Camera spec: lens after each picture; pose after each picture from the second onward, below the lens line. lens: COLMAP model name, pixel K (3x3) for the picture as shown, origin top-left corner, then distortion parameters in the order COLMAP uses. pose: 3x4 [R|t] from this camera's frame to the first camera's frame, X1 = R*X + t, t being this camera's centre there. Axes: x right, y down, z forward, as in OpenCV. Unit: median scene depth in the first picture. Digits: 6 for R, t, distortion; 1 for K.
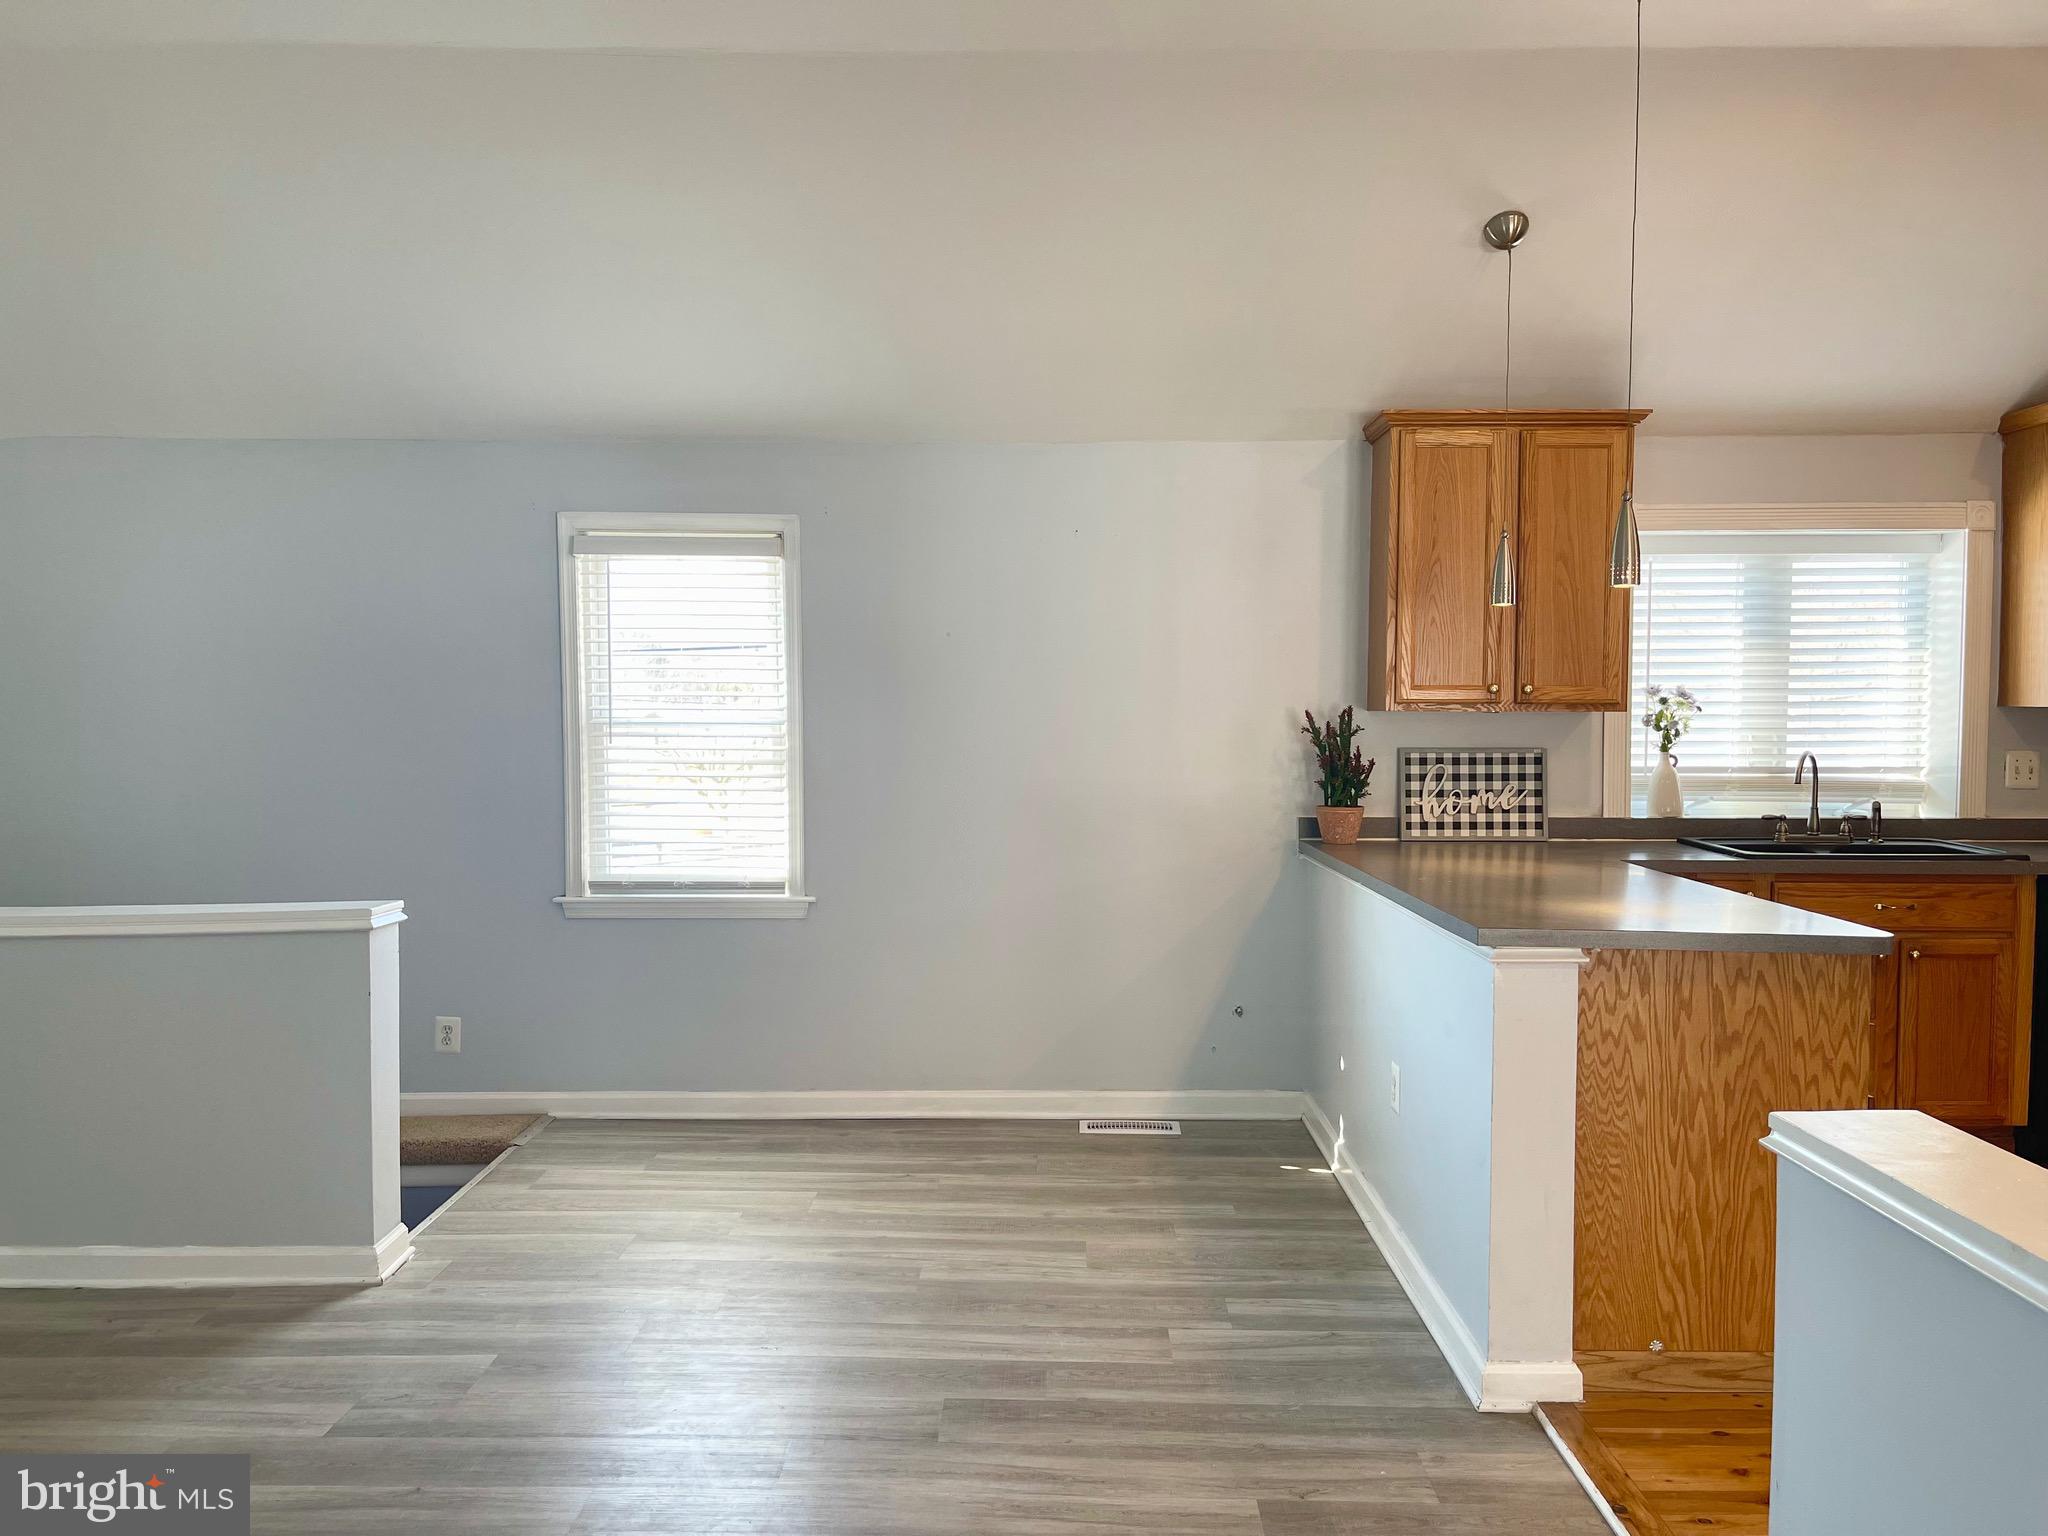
lens RADIAL K [[1555.2, 0, 1021.2], [0, 1555.2, 783.6], [0, 0, 1]] dist [0.028182, -0.002662]
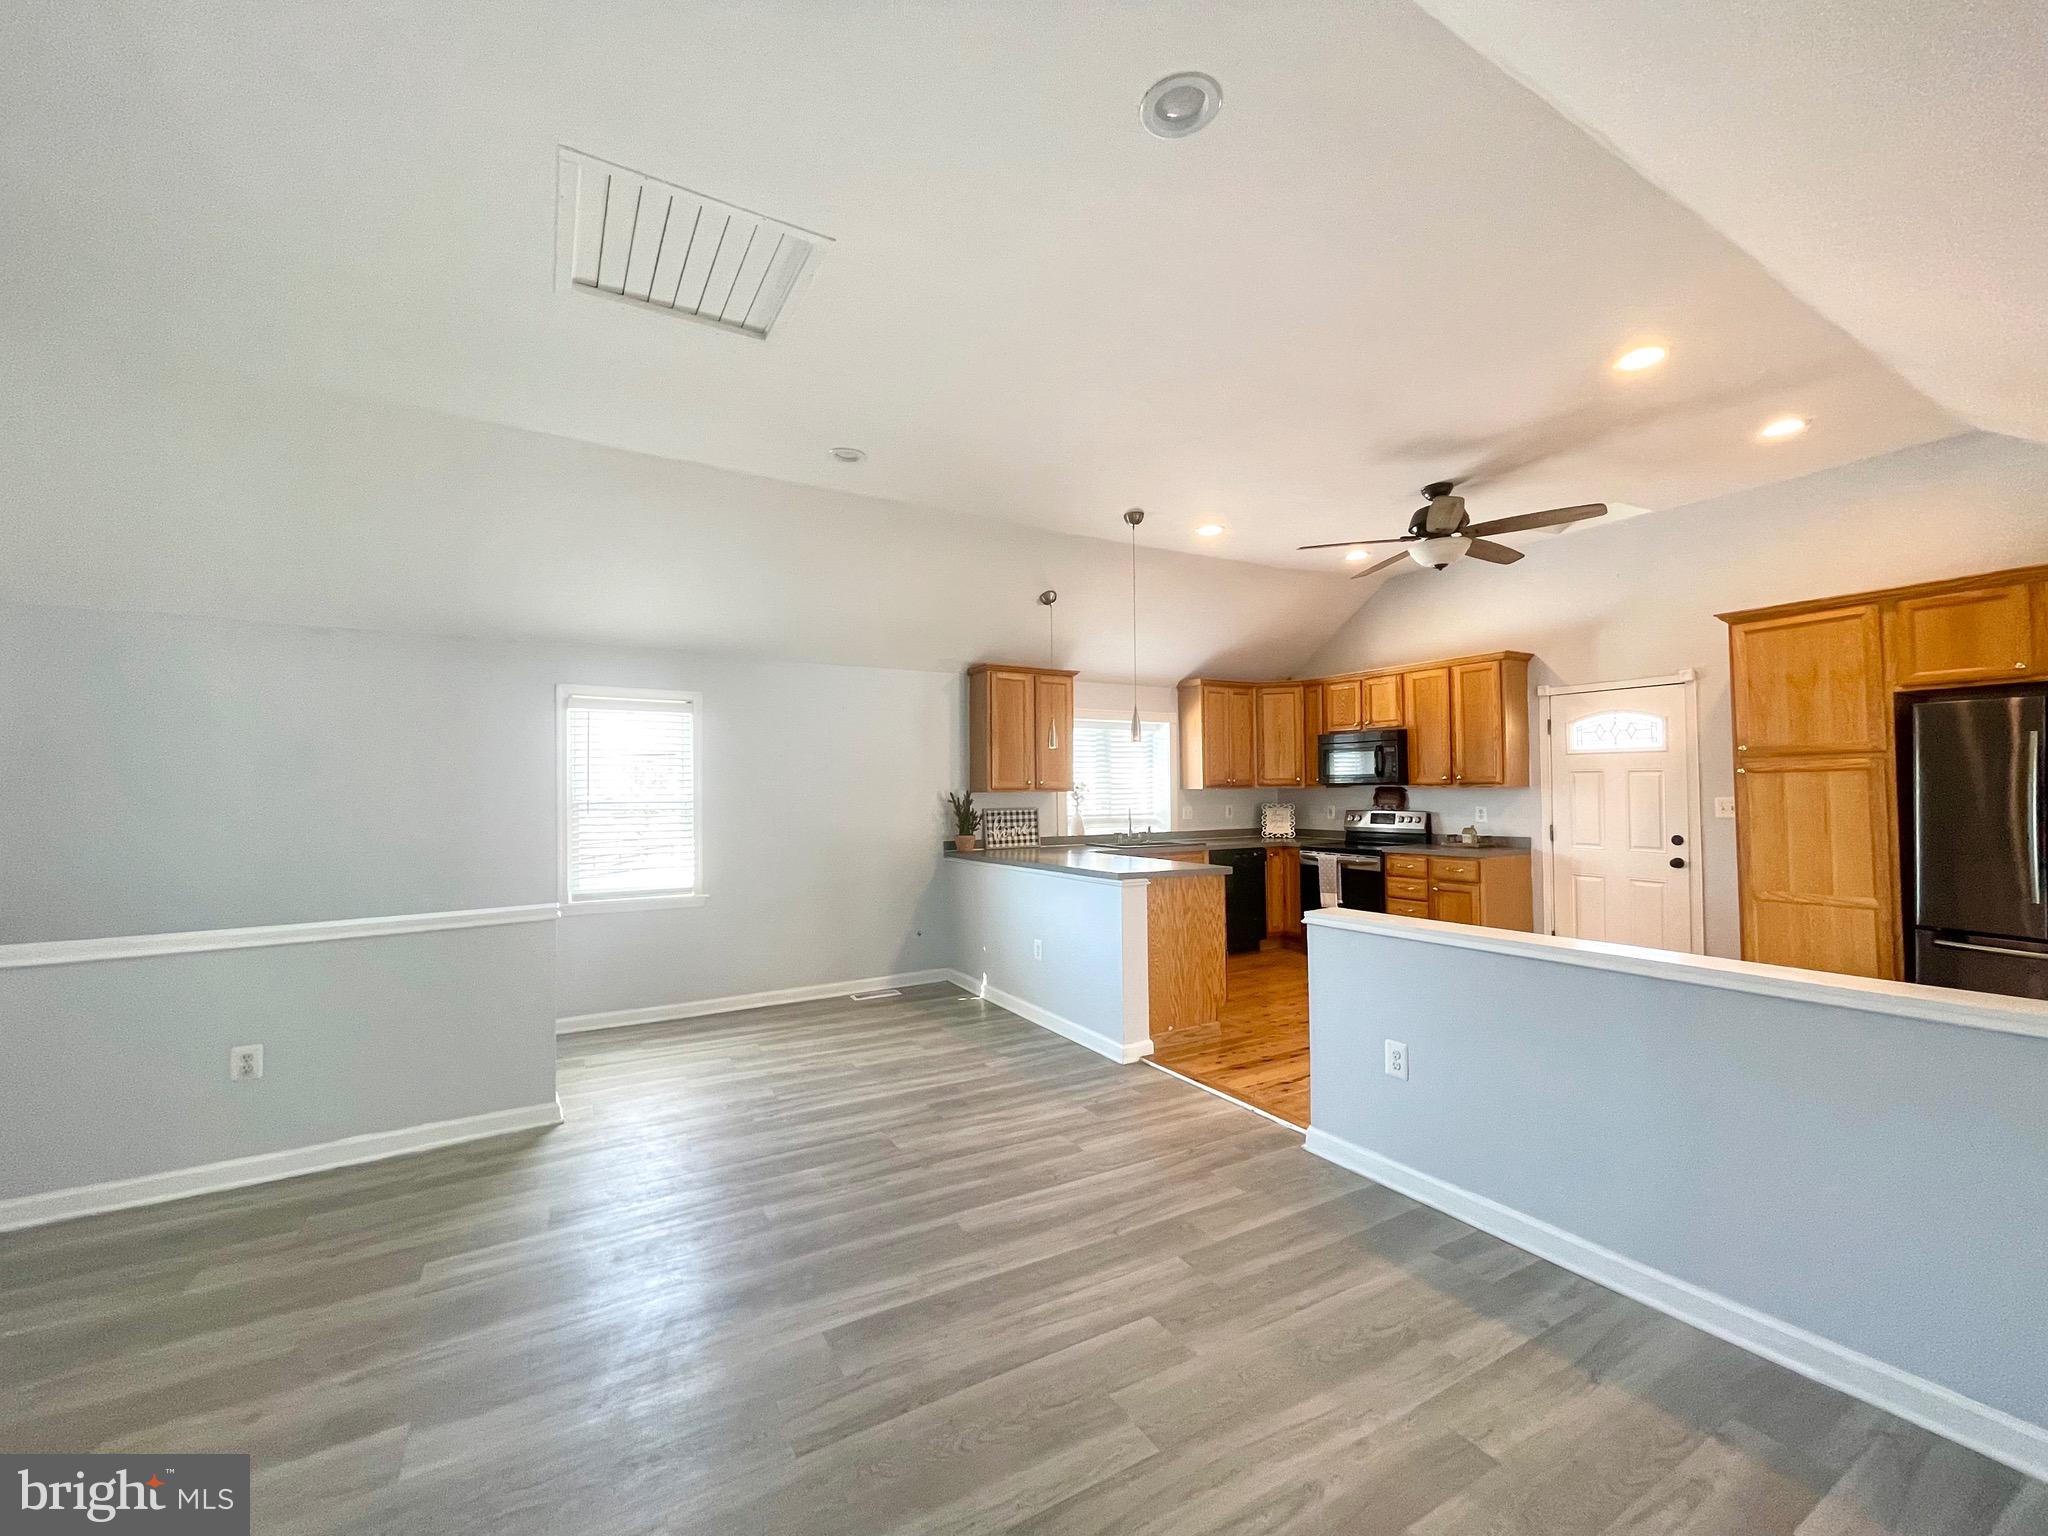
lens RADIAL K [[822.8, 0, 1022.9], [0, 822.8, 771.2], [0, 0, 1]] dist [-0.001881, -0.000251]
pose [[0.856176, 0.004501, 0.516664, -0.334647], [0.036128, 0.996993, -0.068555, 0.007006], [-0.515419, 0.077362, 0.853439, -0.057893]]
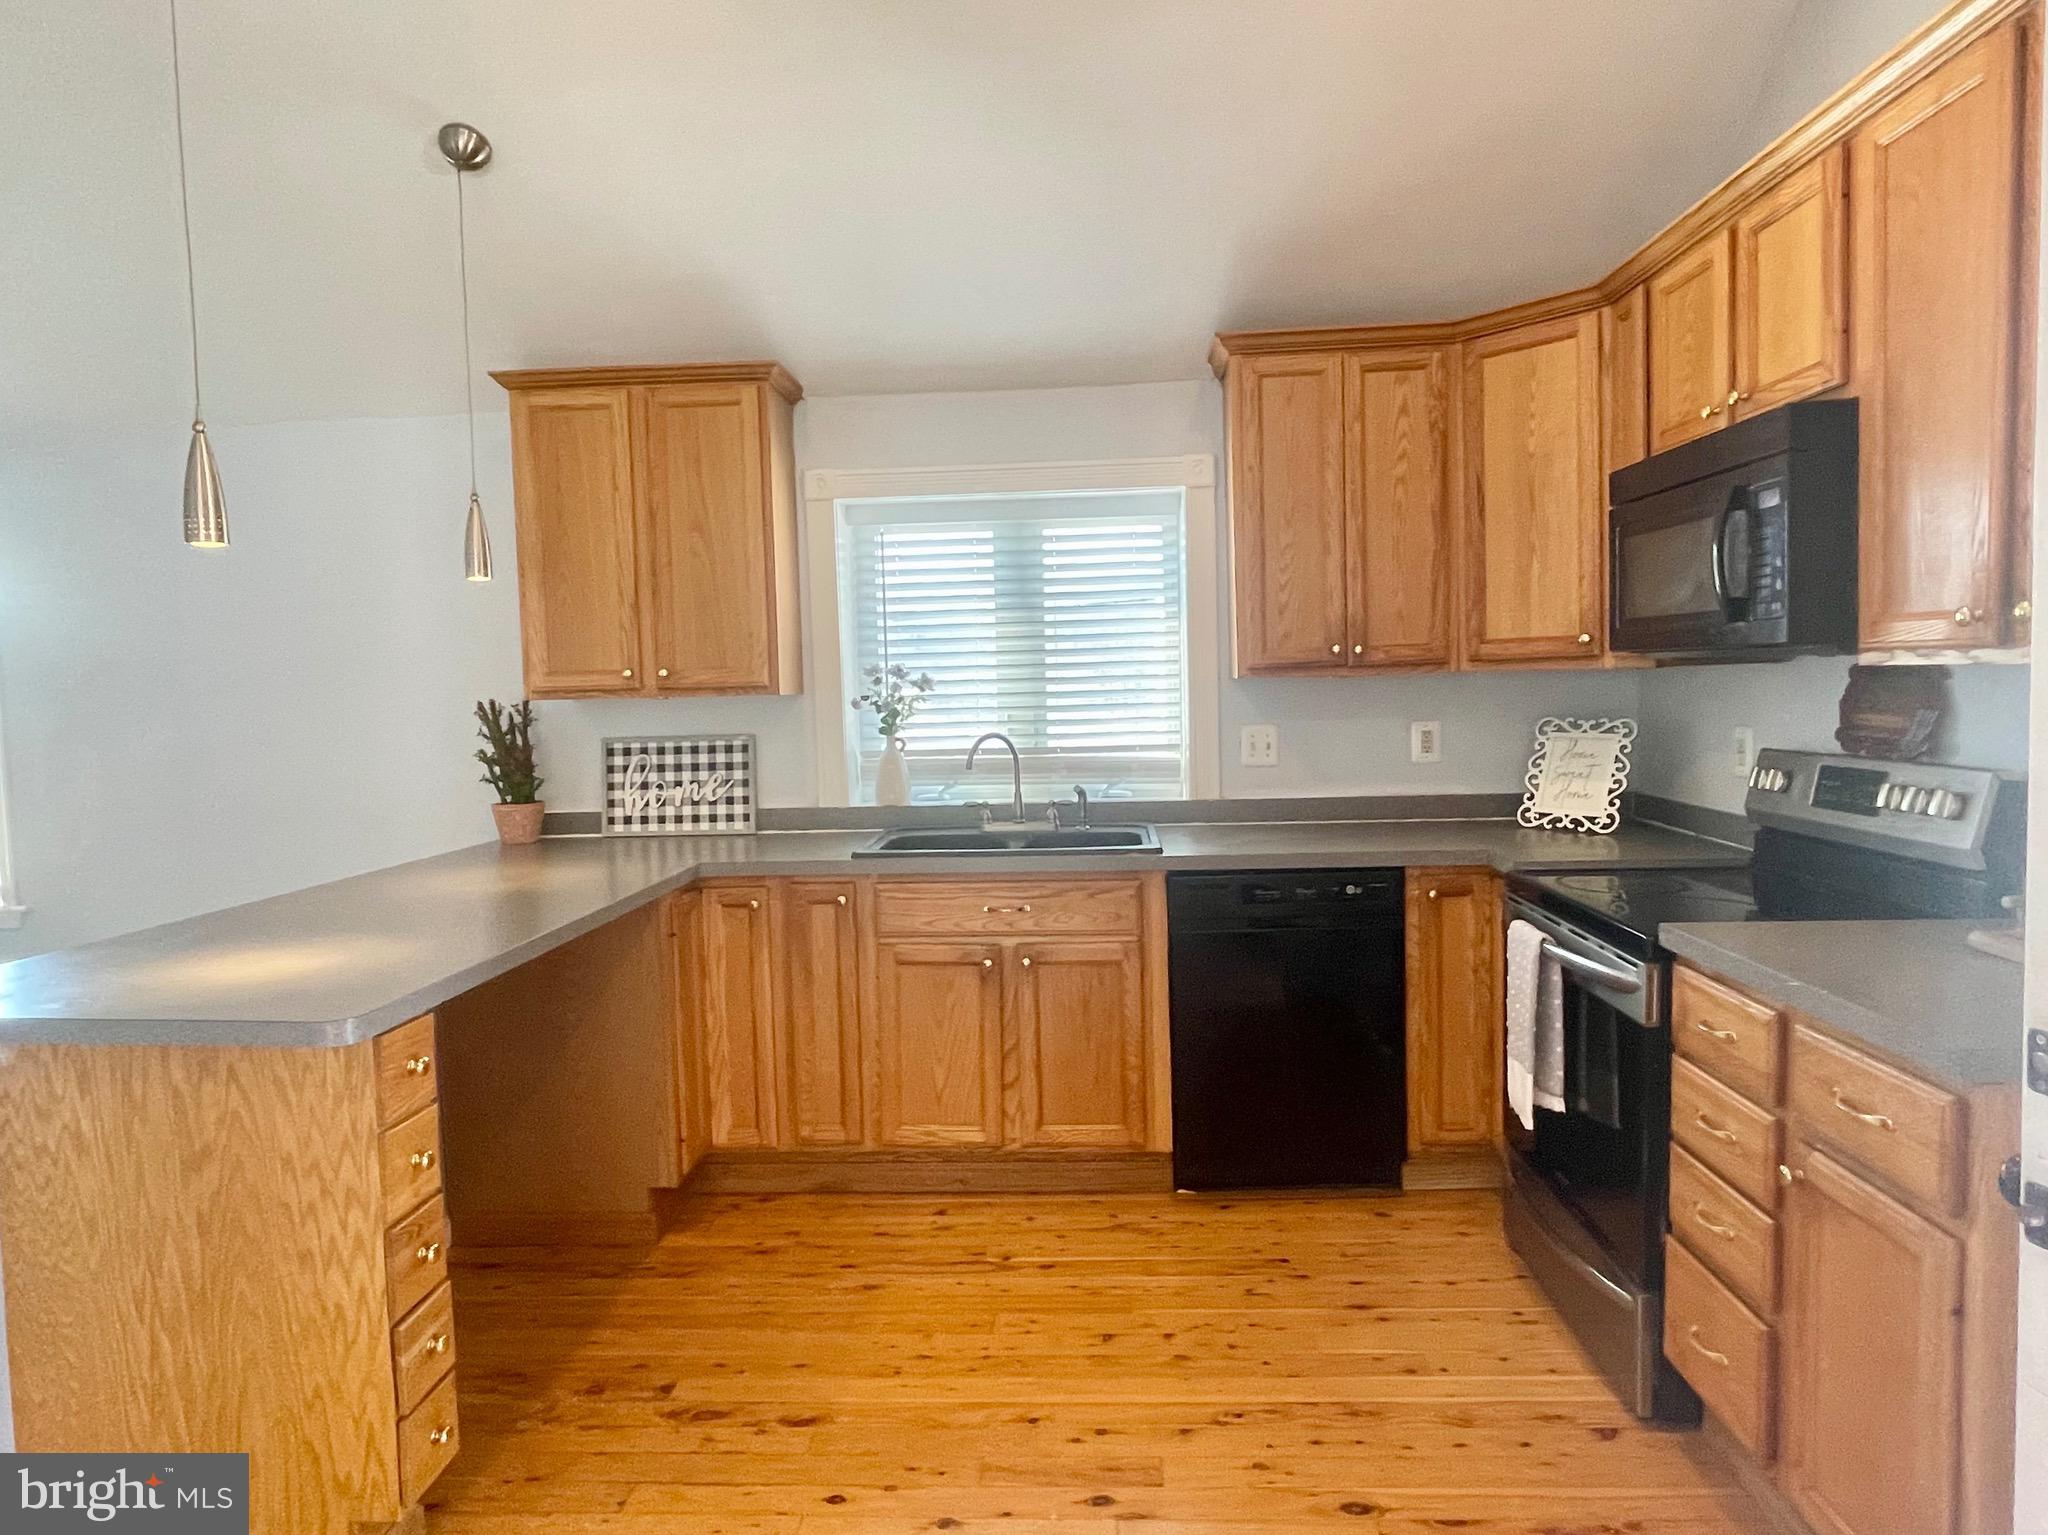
lens RADIAL K [[1219.1, 0, 1026.8], [0, 1219.1, 762.8], [0, 0, 1]] dist [0.006729, -0.019669]
pose [[0.998439, -0.023461, -0.050681, 0.548022], [0.024160, 0.999621, 0.013218, -0.011755], [0.050352, -0.014421, 0.998627, 0.284387]]
